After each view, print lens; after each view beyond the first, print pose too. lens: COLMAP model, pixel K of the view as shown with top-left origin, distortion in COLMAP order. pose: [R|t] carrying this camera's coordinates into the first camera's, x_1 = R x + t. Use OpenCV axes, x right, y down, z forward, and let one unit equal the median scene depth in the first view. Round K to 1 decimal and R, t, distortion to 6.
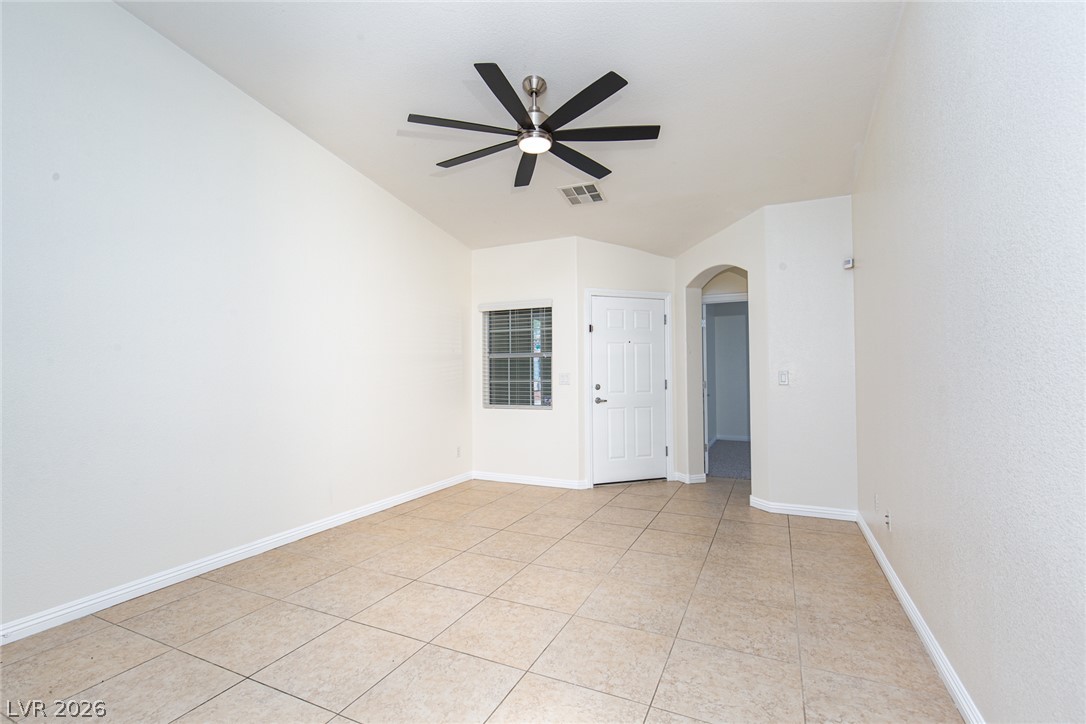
lens RADIAL K [[490.3, 0, 549.8], [0, 490.3, 366.9], [0, 0, 1]] dist [0.003879, -0.000400]
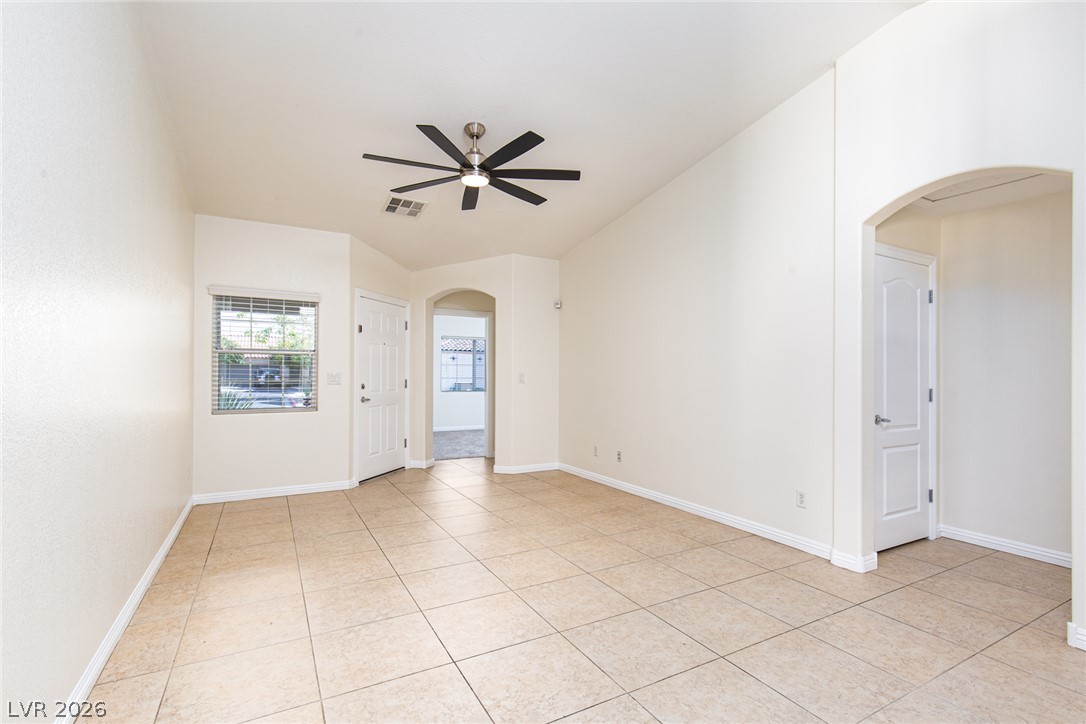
lens RADIAL K [[490.3, 0, 540.2], [0, 490.3, 383.2], [0, 0, 1]] dist [0.003879, -0.000400]
pose [[0.589001, -0.006611, 0.808105, -0.637802], [-0.021764, 0.999474, 0.024040, 0.000955], [-0.807839, -0.031747, 0.588548, 0.117739]]
